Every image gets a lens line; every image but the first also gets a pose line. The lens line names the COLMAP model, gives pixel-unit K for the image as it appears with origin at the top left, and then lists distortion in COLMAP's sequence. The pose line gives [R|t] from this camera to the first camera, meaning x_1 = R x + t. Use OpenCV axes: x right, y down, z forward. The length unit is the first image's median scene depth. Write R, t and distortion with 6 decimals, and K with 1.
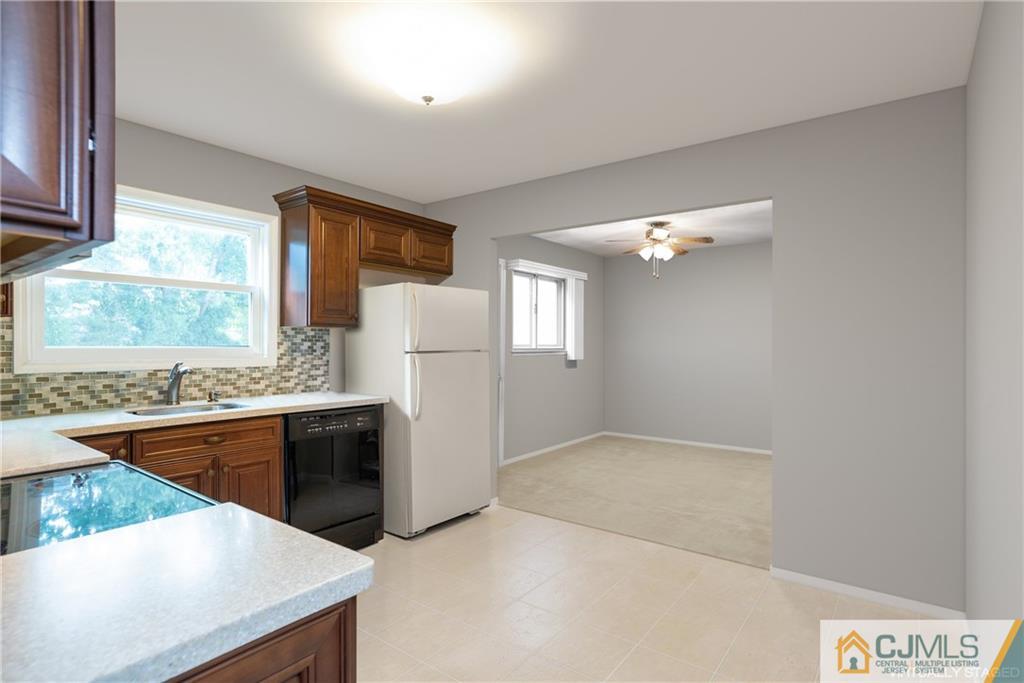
lens RADIAL K [[531.4, 0, 514.5], [0, 531.4, 344.9], [0, 0, 1]] dist [-0.003639, 0.001587]
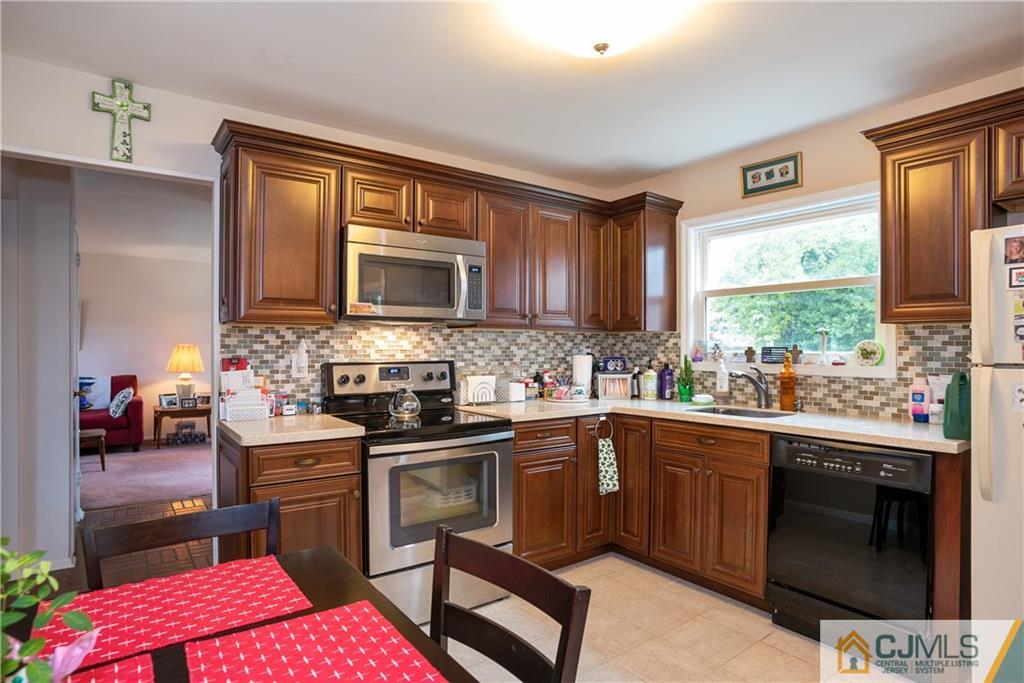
lens RADIAL K [[560.9, 0, 509.9], [0, 560.9, 344.9], [0, 0, 1]] dist [-0.015770, 0.001473]
pose [[-0.278849, -0.012056, -0.960259, 0.454469], [-0.005169, 0.999926, -0.011053, 0.004135], [0.960321, 0.001881, -0.278890, 0.721840]]
